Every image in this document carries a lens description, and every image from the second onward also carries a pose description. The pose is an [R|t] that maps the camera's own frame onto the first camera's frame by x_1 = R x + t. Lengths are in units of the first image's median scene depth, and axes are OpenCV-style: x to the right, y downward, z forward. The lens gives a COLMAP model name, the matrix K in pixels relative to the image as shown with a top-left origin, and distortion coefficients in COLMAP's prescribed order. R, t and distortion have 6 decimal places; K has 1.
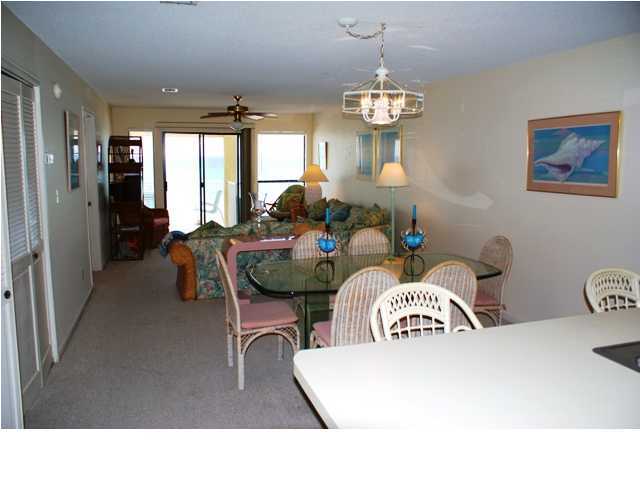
lens RADIAL K [[538.6, 0, 324.0], [0, 538.6, 225.5], [0, 0, 1]] dist [-0.139593, 0.112403]
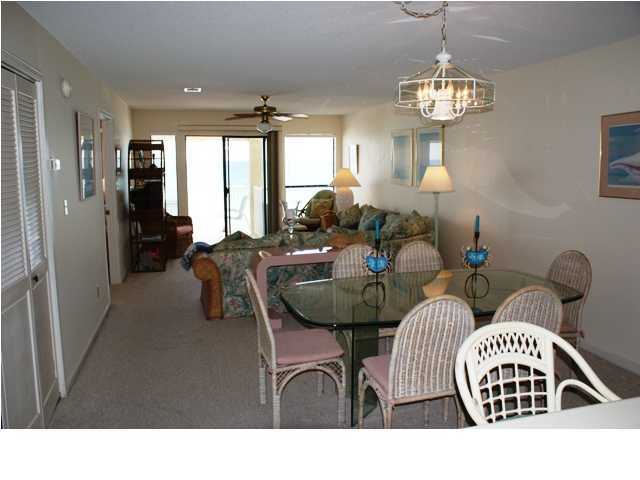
lens RADIAL K [[538.6, 0, 324.0], [0, 538.6, 225.5], [0, 0, 1]] dist [-0.139593, 0.112403]
pose [[0.999031, -0.004716, -0.043762, -0.034128], [0.004424, 0.999967, -0.006767, -0.016057], [0.043792, 0.006567, 0.999019, 0.130049]]
